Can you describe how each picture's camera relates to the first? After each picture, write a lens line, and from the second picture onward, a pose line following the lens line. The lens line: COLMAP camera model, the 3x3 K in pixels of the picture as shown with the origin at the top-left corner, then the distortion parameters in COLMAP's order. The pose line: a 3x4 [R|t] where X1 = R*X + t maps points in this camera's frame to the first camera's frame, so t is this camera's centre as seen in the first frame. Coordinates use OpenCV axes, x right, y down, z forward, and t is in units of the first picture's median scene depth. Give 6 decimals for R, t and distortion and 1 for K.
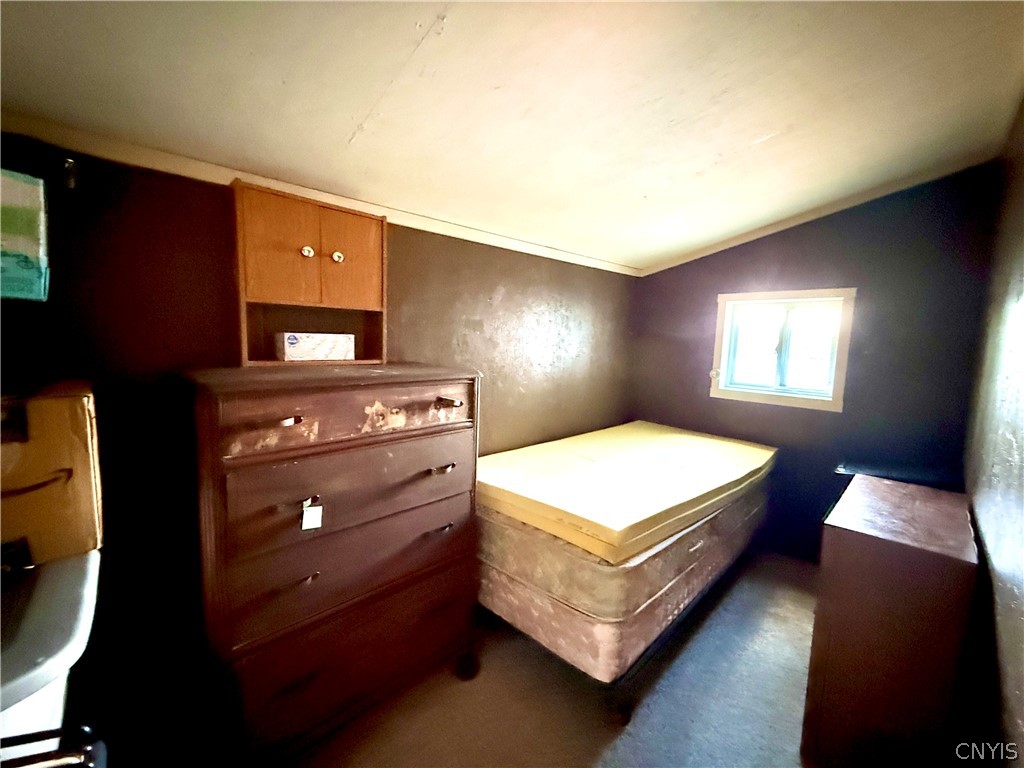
lens RADIAL K [[407.8, 0, 511.1], [0, 407.8, 383.4], [0, 0, 1]] dist [-0.000031, 0.000418]
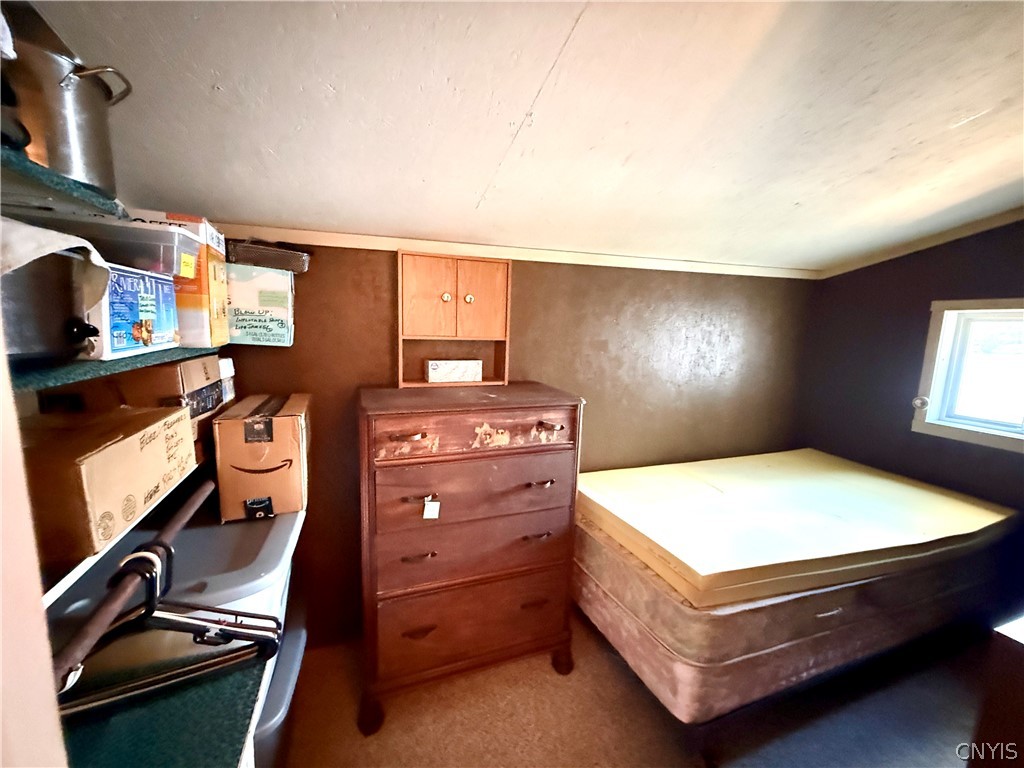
lens RADIAL K [[407.8, 0, 508.9], [0, 407.8, 384.1], [0, 0, 1]] dist [-0.000031, 0.000418]
pose [[0.913947, 0.051935, -0.402496, 0.189250], [-0.044641, 0.998625, 0.027491, -0.094123], [0.403370, -0.007157, 0.915009, -0.073297]]
